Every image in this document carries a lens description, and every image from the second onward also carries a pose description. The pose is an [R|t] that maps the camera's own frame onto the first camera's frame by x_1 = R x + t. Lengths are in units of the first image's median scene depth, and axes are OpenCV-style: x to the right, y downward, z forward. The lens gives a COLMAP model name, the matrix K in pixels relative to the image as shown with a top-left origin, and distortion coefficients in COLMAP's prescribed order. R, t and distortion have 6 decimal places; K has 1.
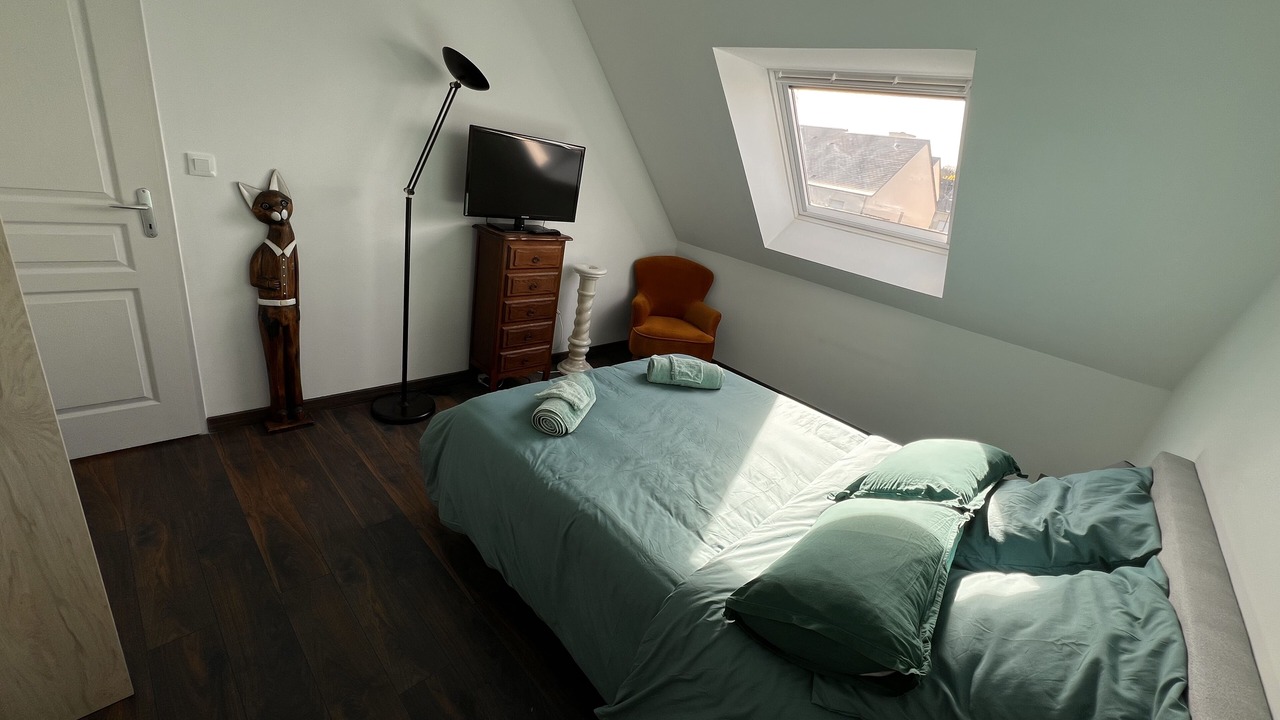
lens RADIAL K [[511.1, 0, 640.0], [0, 511.1, 360.0], [0, 0, 1]] dist [-0.004508, 0.000145]
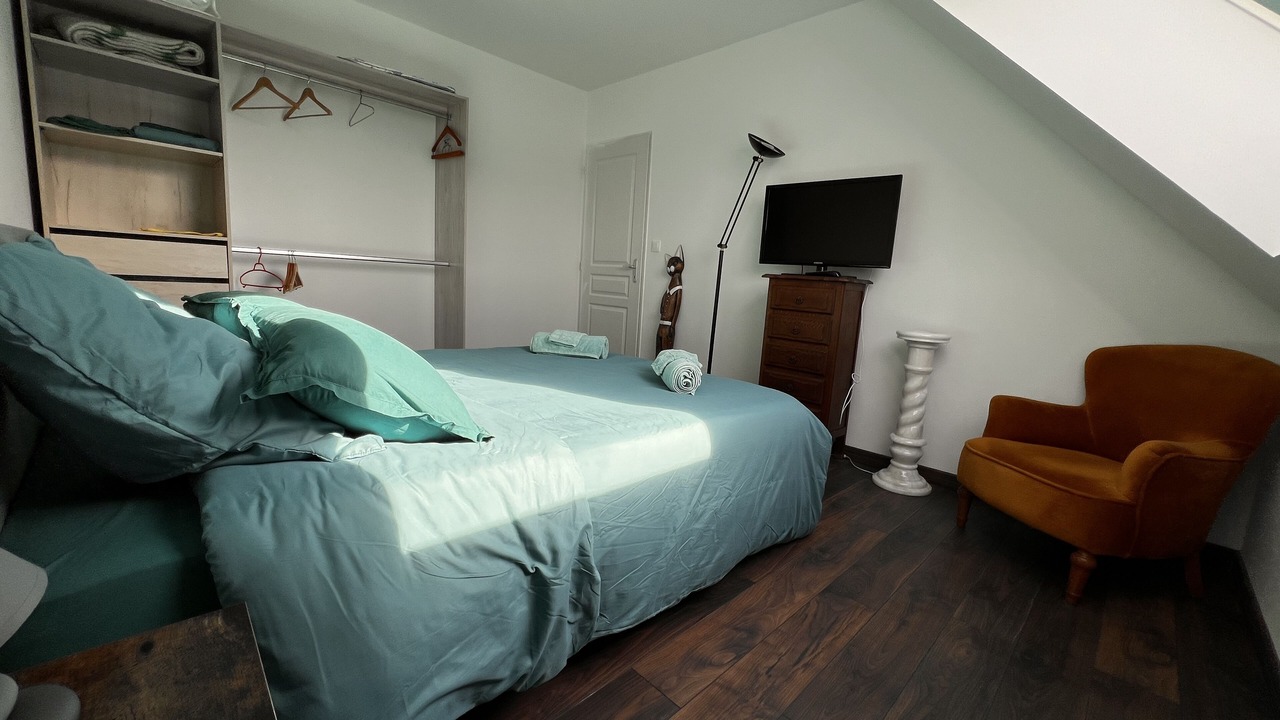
lens RADIAL K [[511.1, 0, 640.0], [0, 511.1, 360.0], [0, 0, 1]] dist [-0.004508, 0.000145]
pose [[-0.025467, -0.025084, -0.999361, 0.987852], [-0.436566, 0.899600, -0.011455, 0.049914], [0.899312, 0.435995, -0.033861, 1.108152]]
